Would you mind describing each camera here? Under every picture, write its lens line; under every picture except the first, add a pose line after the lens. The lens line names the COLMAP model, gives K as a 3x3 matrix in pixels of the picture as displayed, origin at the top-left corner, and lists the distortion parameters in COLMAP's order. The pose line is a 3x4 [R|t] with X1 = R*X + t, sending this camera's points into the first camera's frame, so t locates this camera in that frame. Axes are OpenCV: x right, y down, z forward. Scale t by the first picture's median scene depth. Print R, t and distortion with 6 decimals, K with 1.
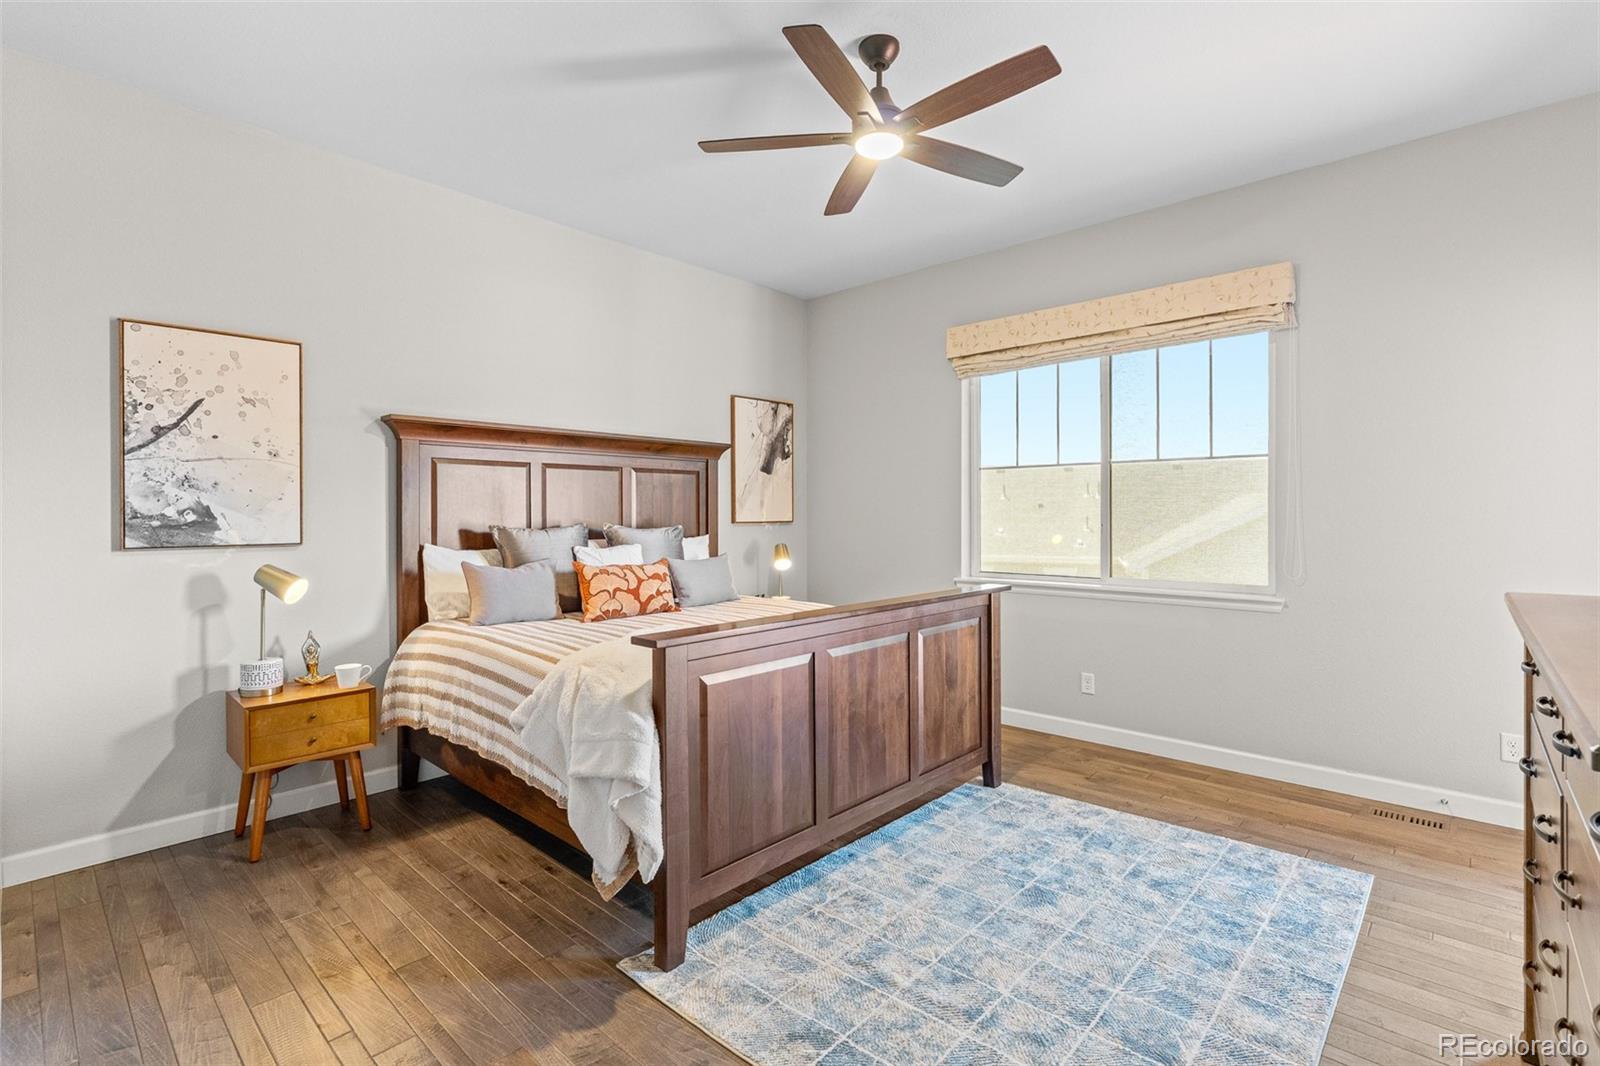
lens RADIAL K [[736.4, 0, 802.4], [0, 736.4, 517.5], [0, 0, 1]] dist [-0.009480, 0.003953]
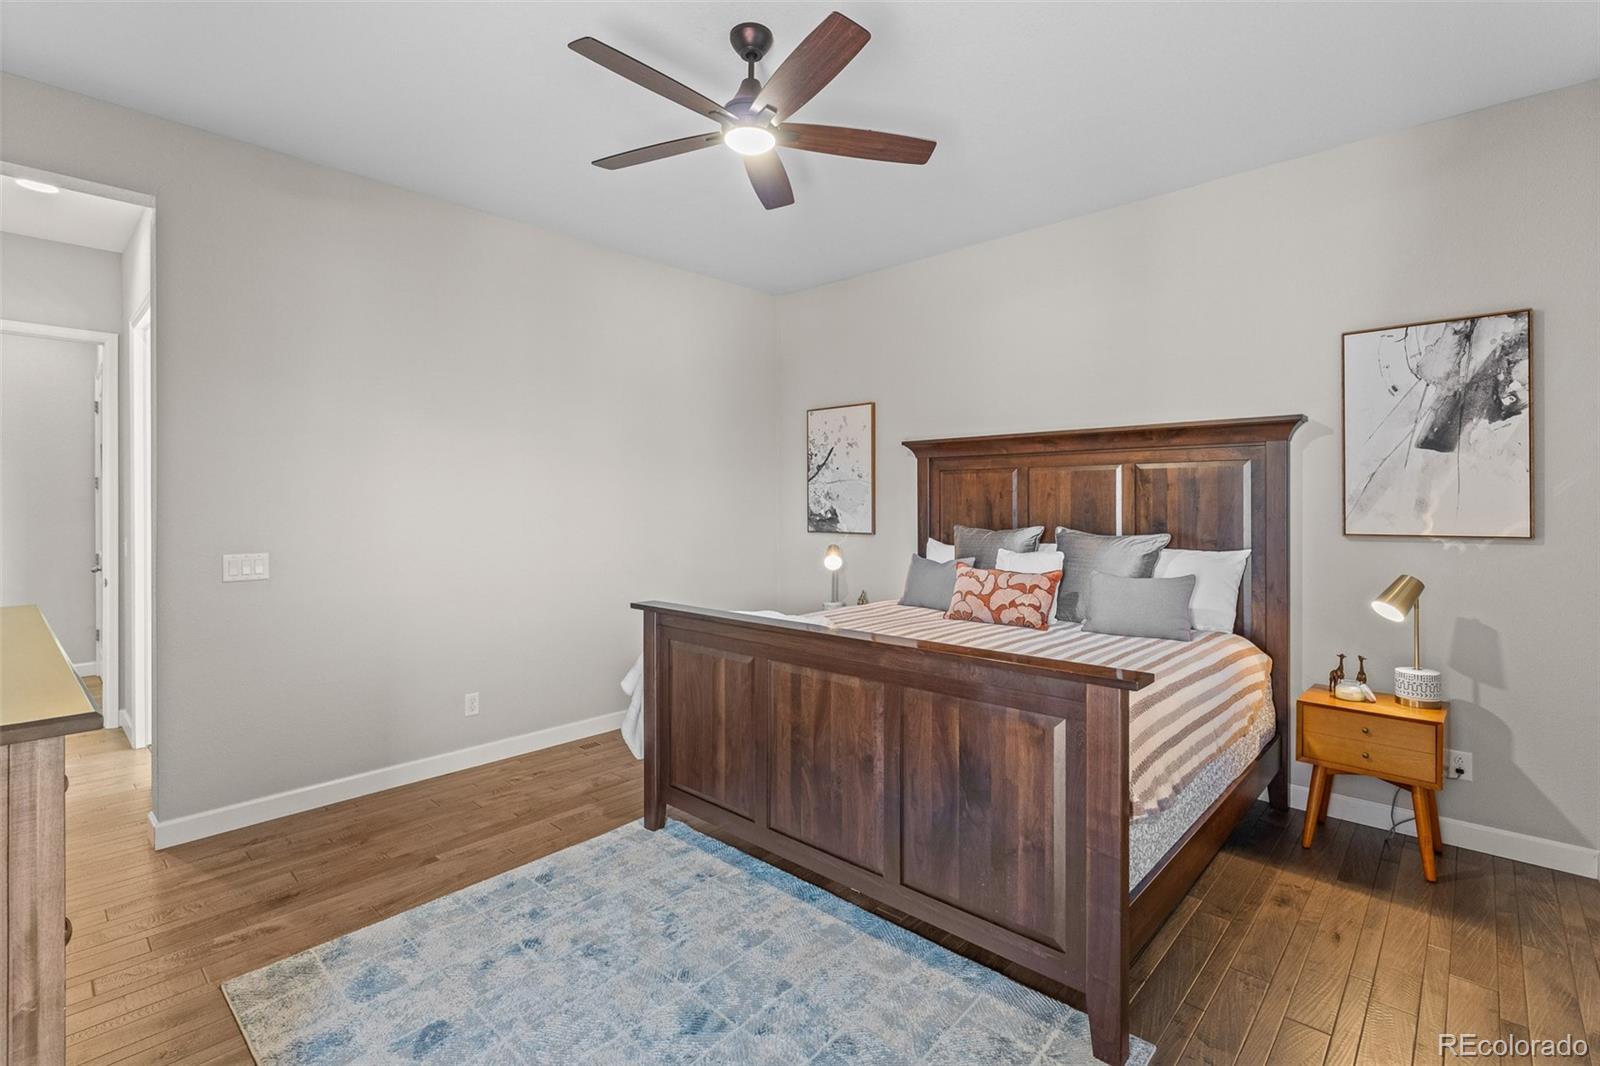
lens RADIAL K [[736.4, 0, 803.7], [0, 736.4, 503.7], [0, 0, 1]] dist [-0.009480, 0.003953]
pose [[0.000738, -0.000084, -1.000000, 0.899508], [-0.008793, 0.999961, -0.000090, -0.026643], [0.999961, 0.008793, 0.000737, 0.907379]]
